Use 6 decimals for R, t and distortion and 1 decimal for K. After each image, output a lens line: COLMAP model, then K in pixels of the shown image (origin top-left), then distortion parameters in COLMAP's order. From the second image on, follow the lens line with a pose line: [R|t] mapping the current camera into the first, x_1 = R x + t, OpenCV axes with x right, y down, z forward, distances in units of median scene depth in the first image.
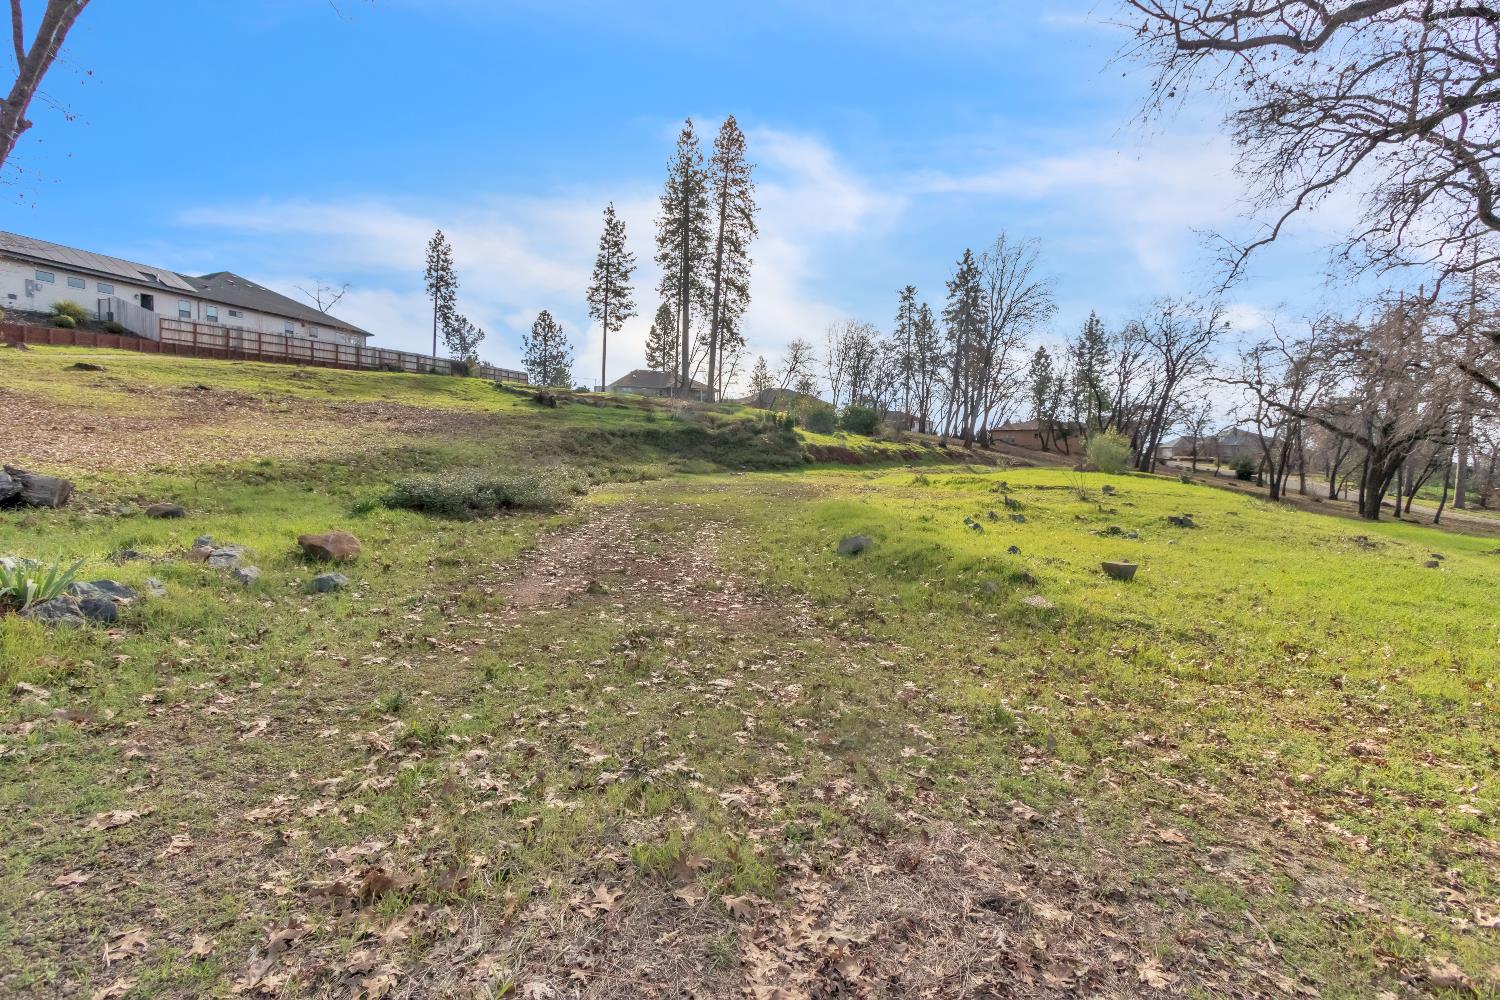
lens RADIAL K [[652.6, 0, 749.6], [0, 652.6, 509.3], [0, 0, 1]] dist [-0.002682, -0.000241]
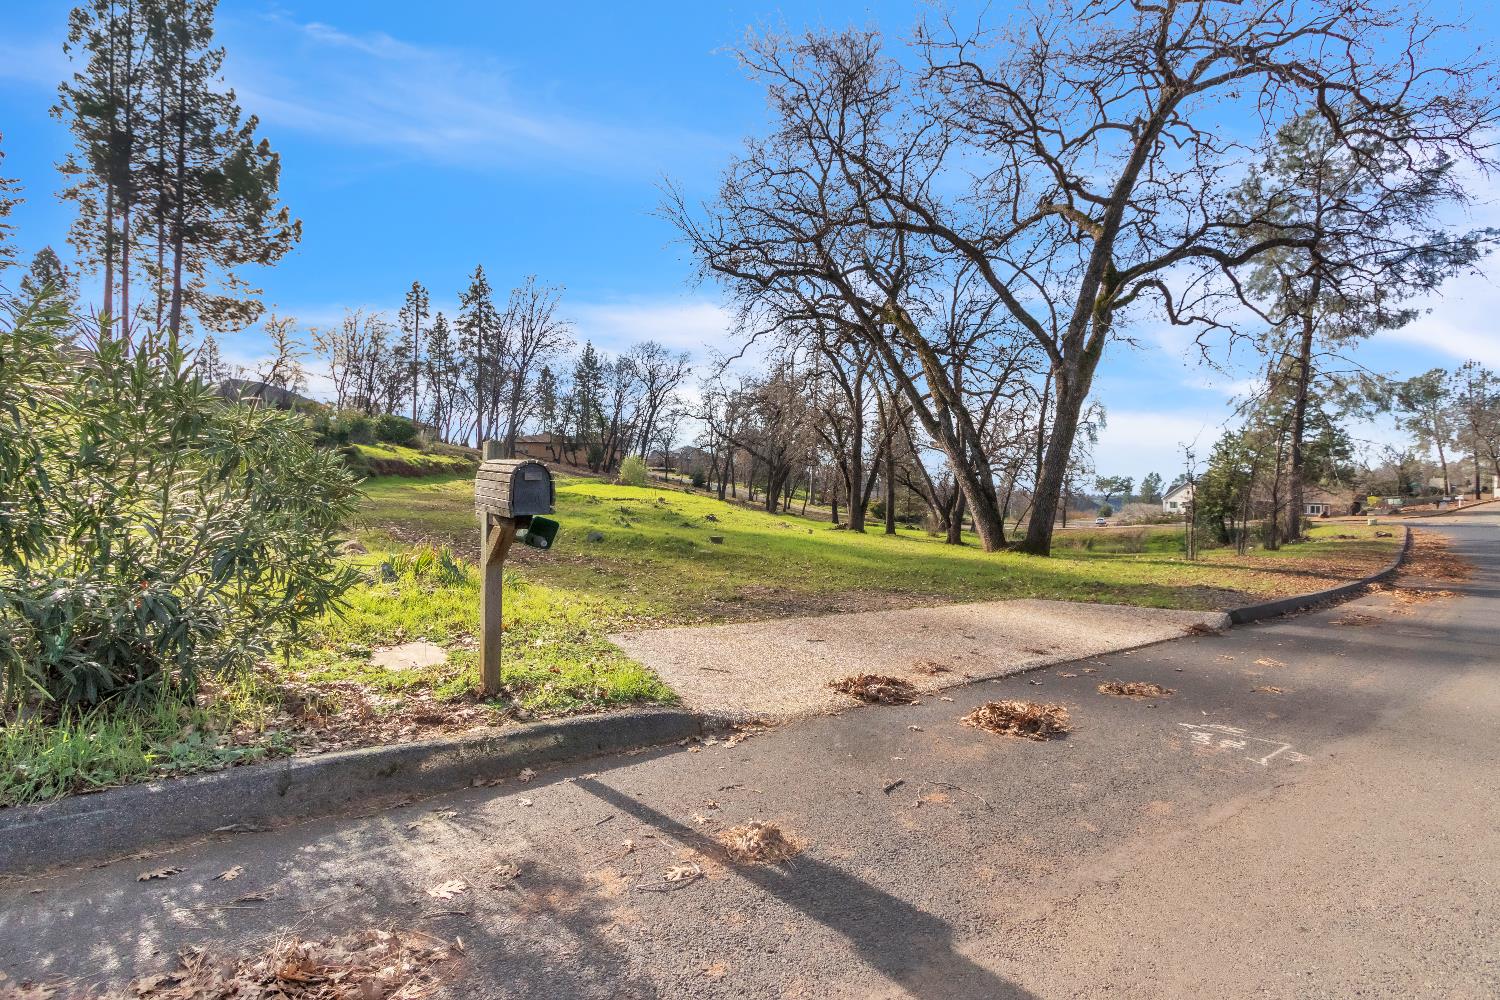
lens RADIAL K [[652.6, 0, 749.6], [0, 652.6, 509.3], [0, 0, 1]] dist [-0.002682, -0.000241]
pose [[0.741298, -0.029679, 0.670520, -0.090499], [0.036917, 0.999312, 0.003419, -0.001805], [-0.670160, 0.022220, 0.741884, -0.075681]]
